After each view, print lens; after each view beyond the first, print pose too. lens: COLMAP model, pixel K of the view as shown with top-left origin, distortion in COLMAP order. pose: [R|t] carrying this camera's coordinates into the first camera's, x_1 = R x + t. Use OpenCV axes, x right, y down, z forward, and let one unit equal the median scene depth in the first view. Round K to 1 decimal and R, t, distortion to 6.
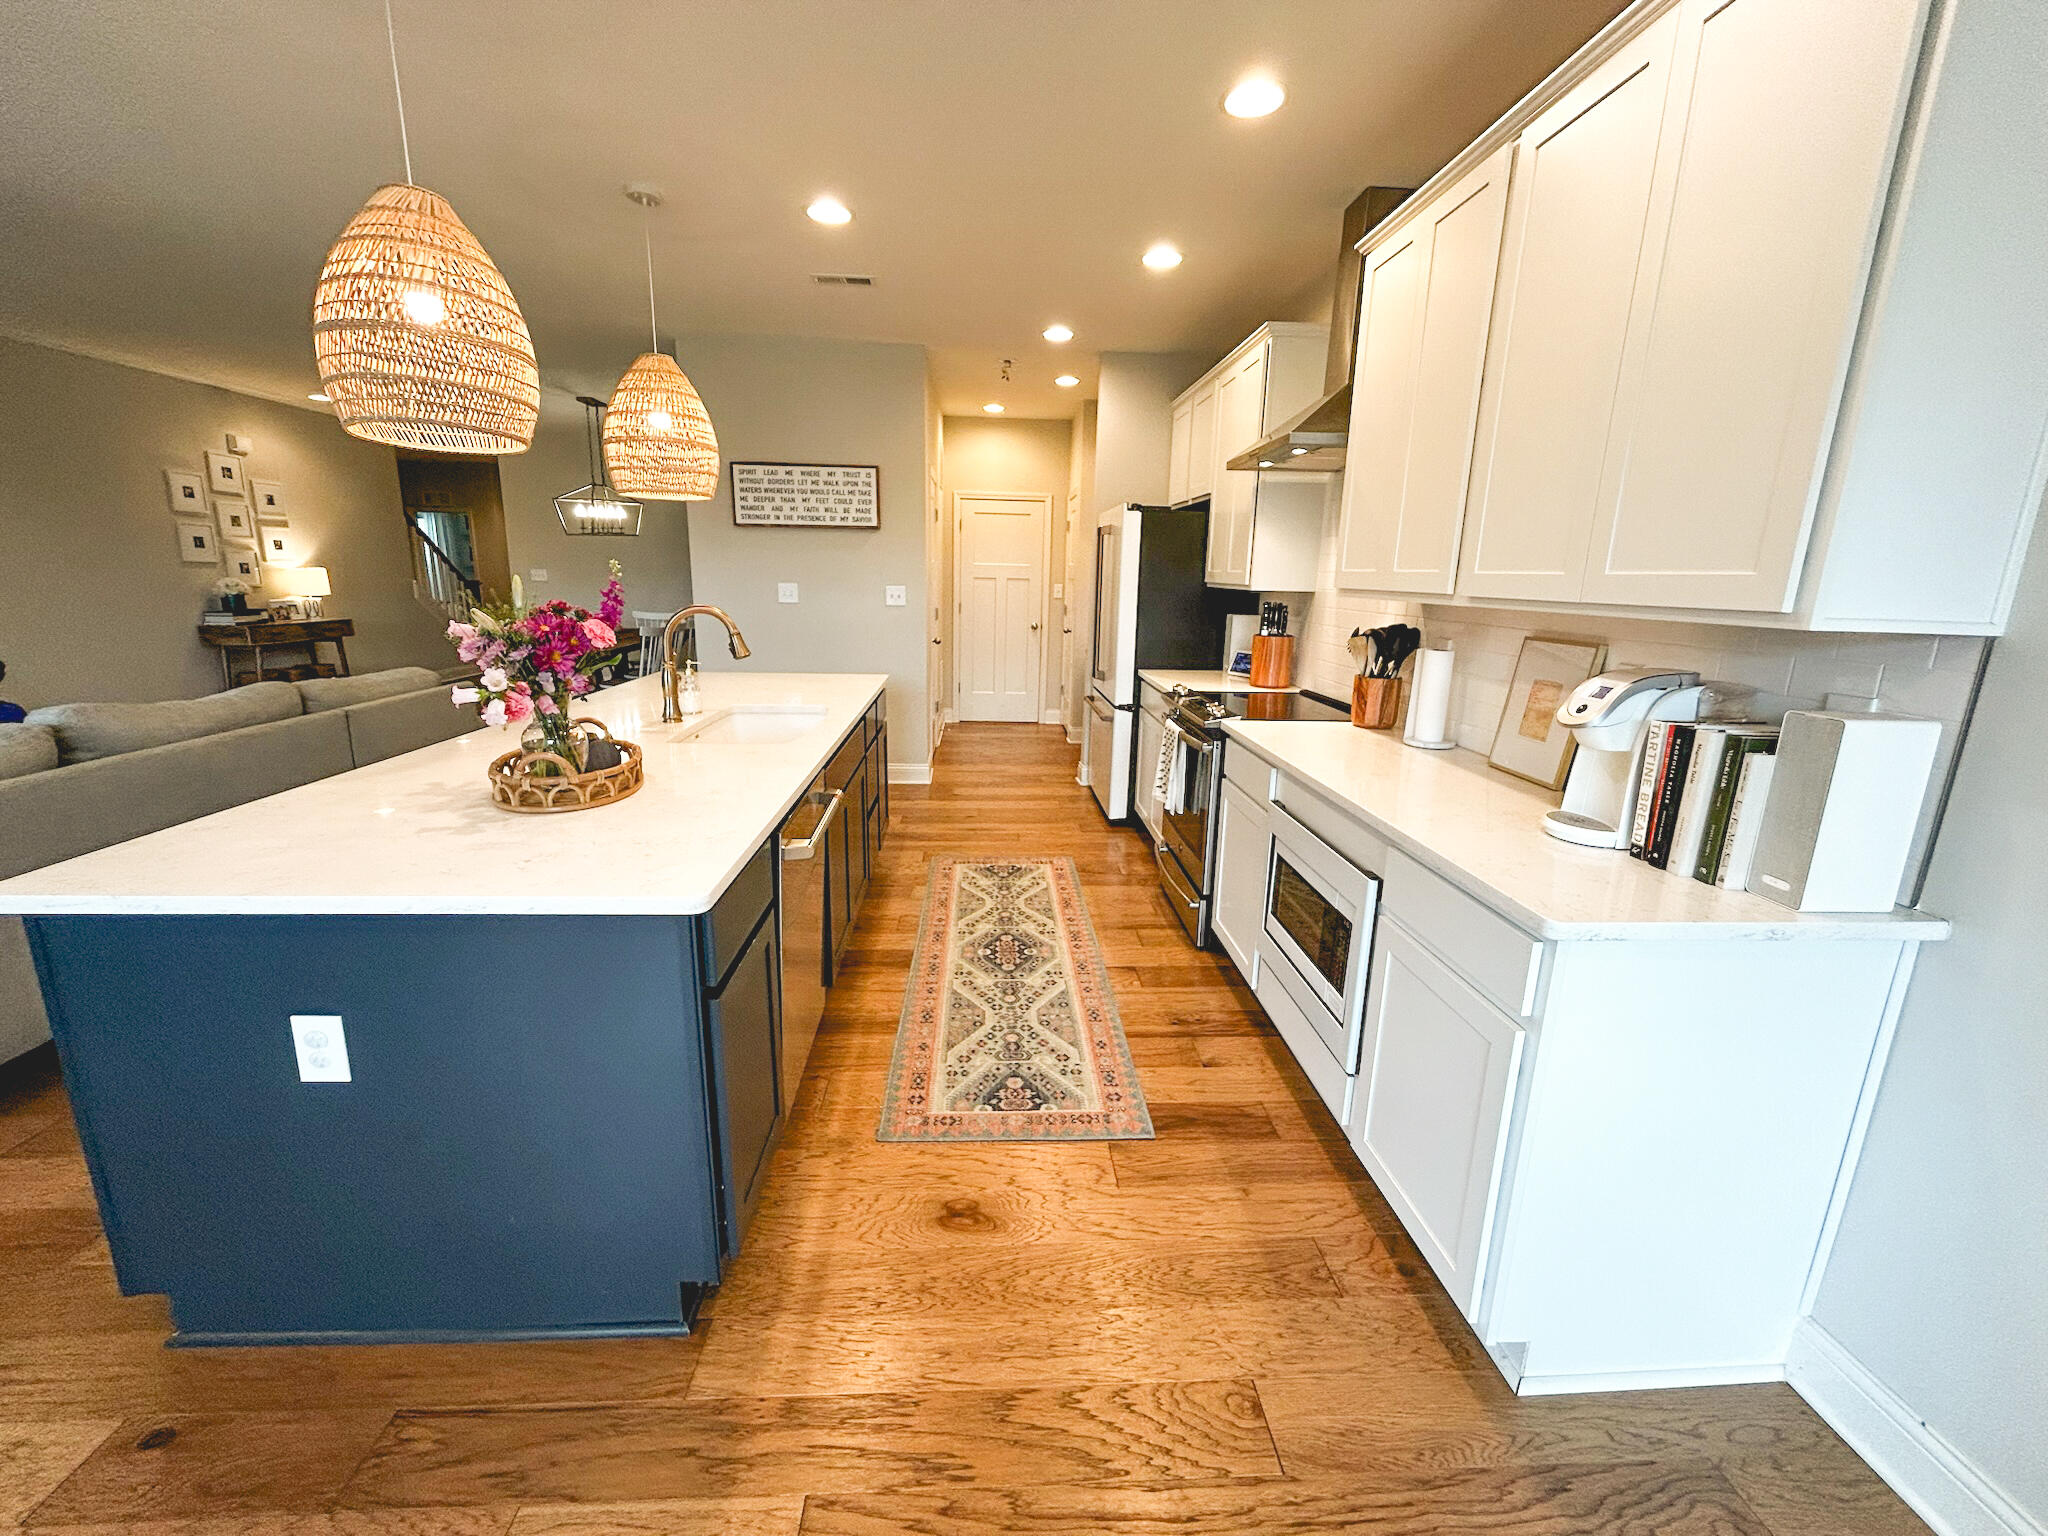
lens RADIAL K [[828.5, 0, 1036.9], [0, 828.5, 773.2], [0, 0, 1]] dist [-0.002505, 0.000924]
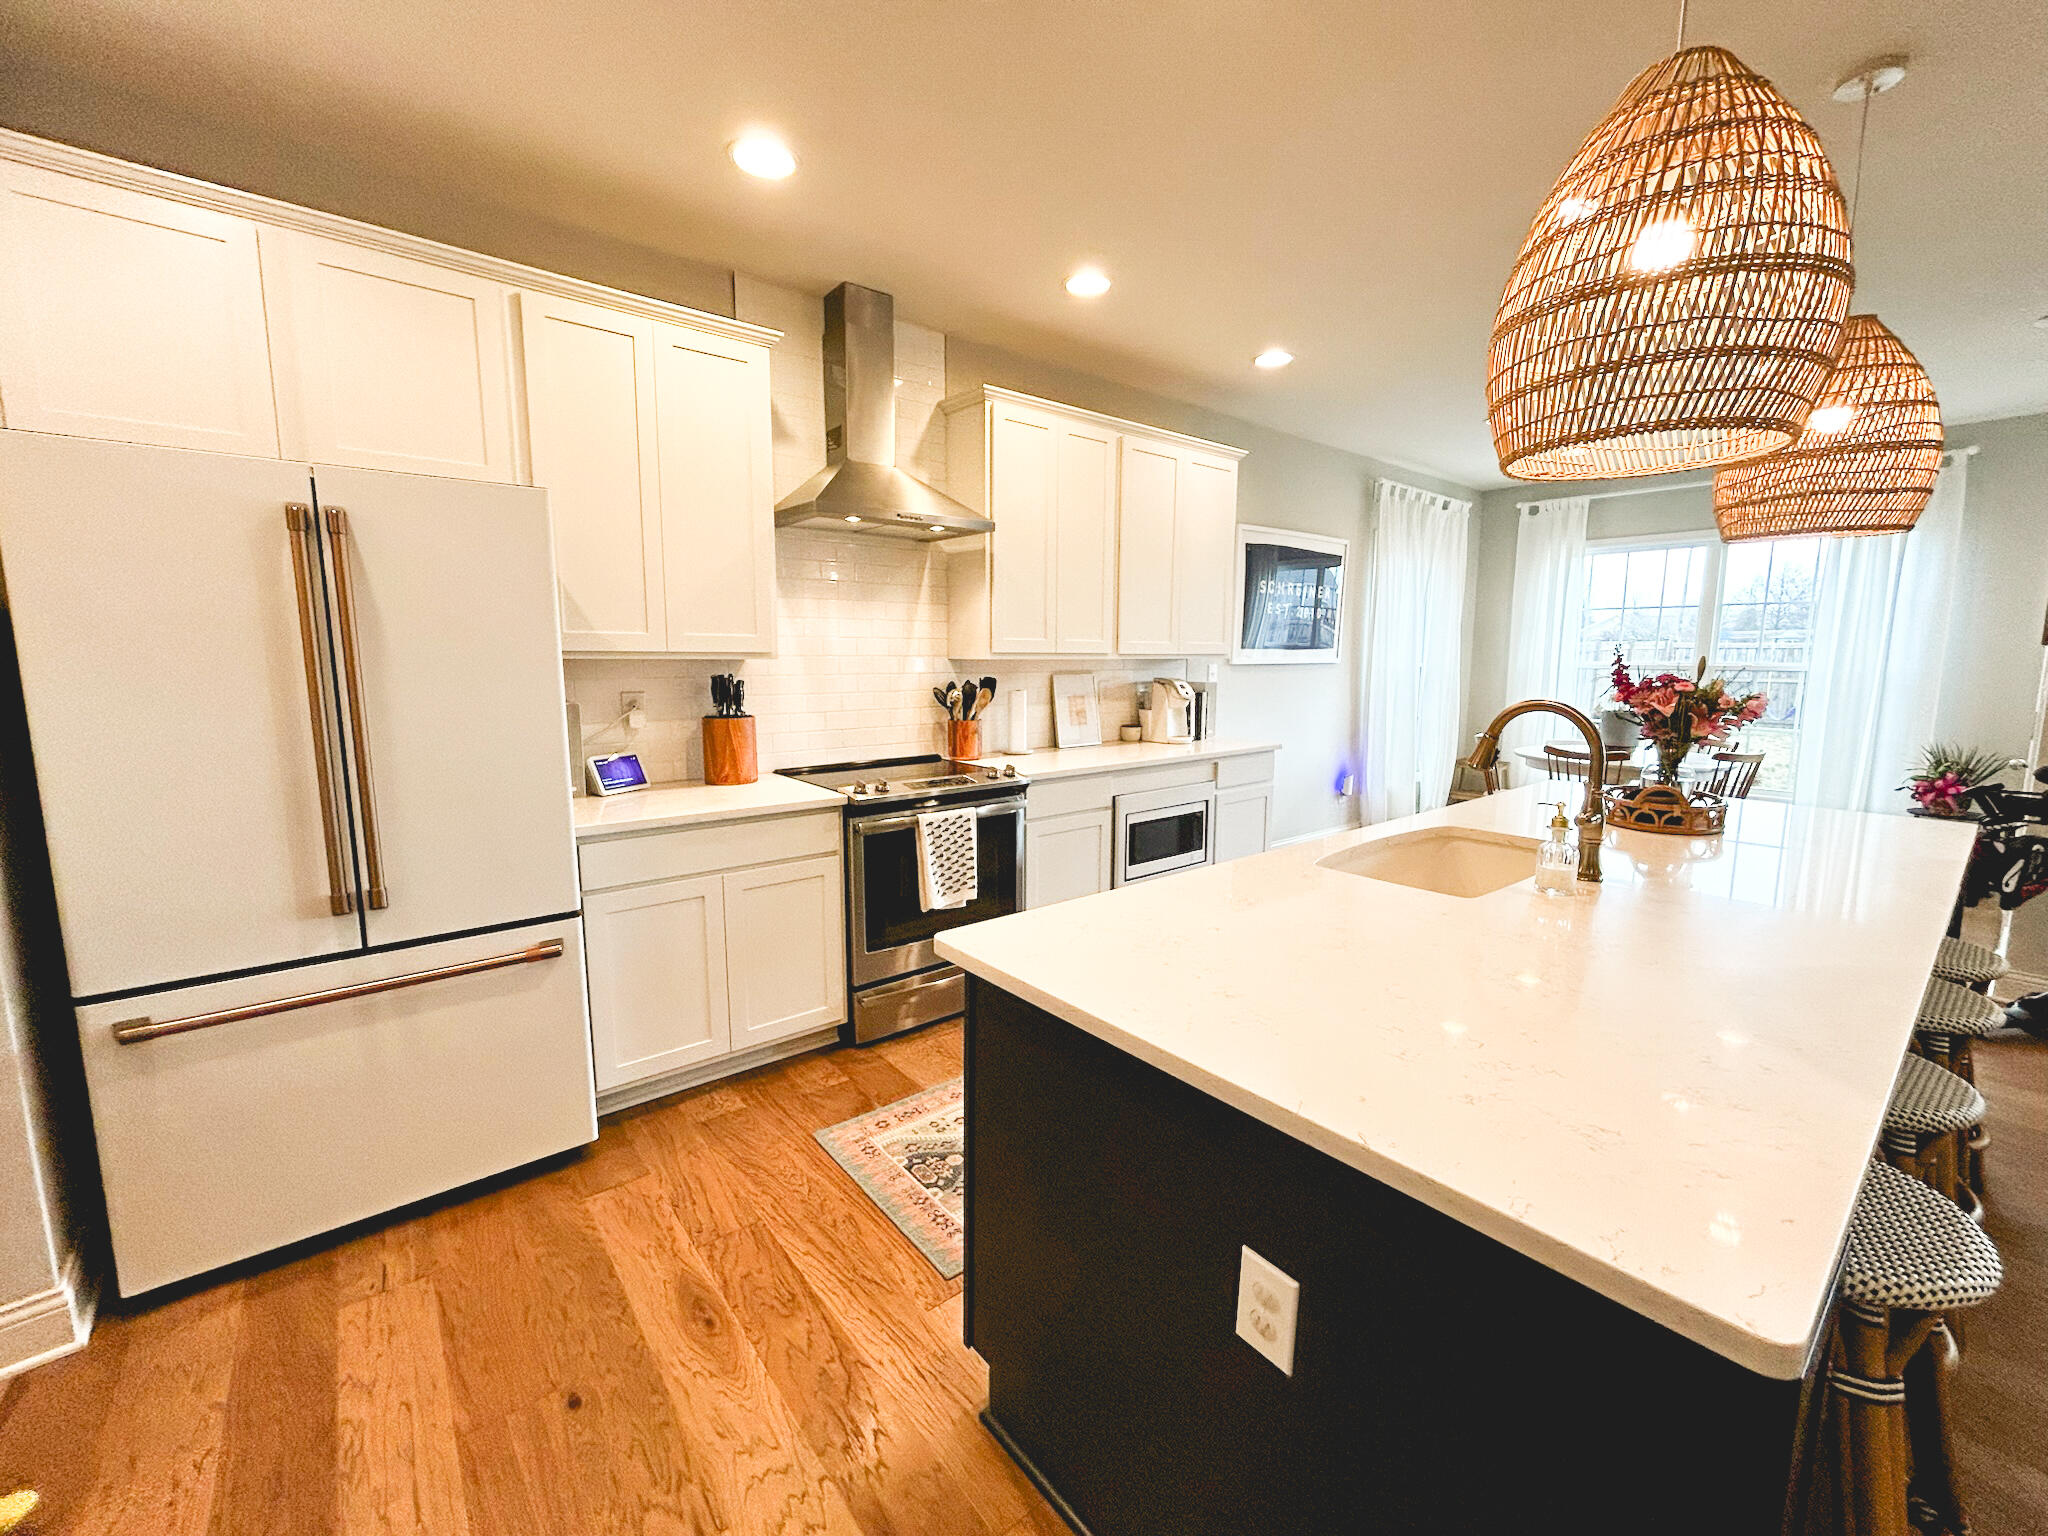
lens RADIAL K [[828.5, 0, 1027.6], [0, 828.5, 764.2], [0, 0, 1]] dist [-0.002505, 0.000924]
pose [[-0.583314, -0.132425, 0.801379, -0.382414], [0.174313, 0.943223, 0.282745, -0.224041], [-0.793322, 0.304619, -0.527112, 0.913269]]
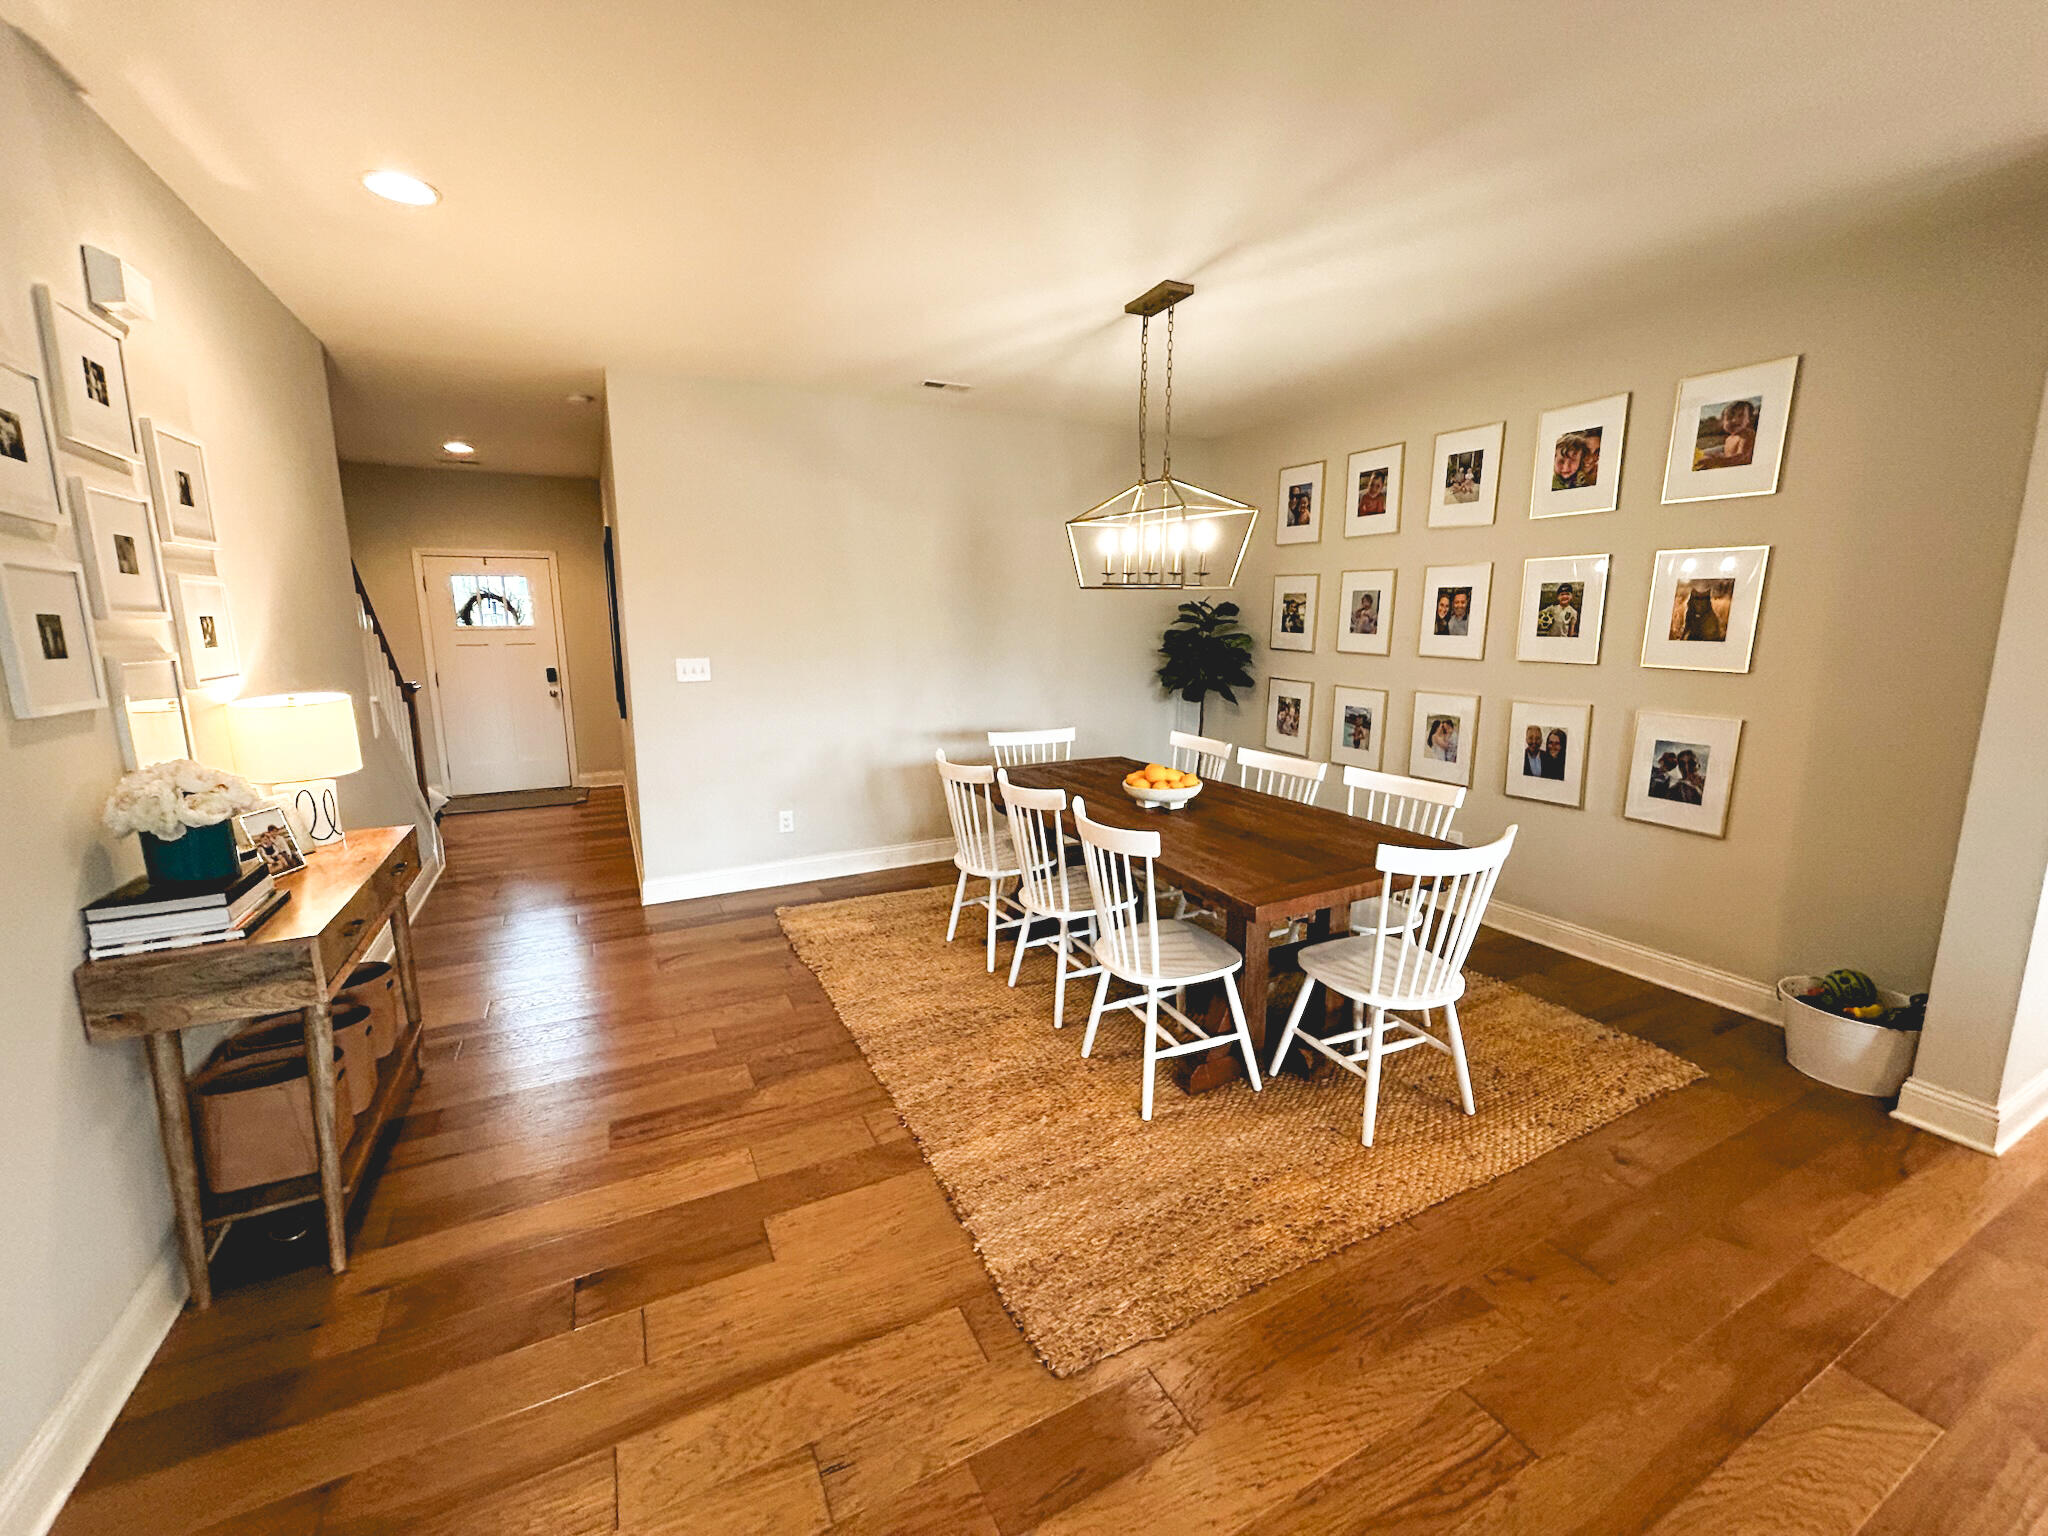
lens RADIAL K [[828.5, 0, 1023.9], [0, 828.5, 755.0], [0, 0, 1]] dist [-0.002505, 0.000924]
pose [[0.915476, -0.091193, 0.391903, -1.101905], [0.117946, 0.992014, -0.044686, -0.258334], [-0.384698, 0.087133, 0.918921, 0.863298]]
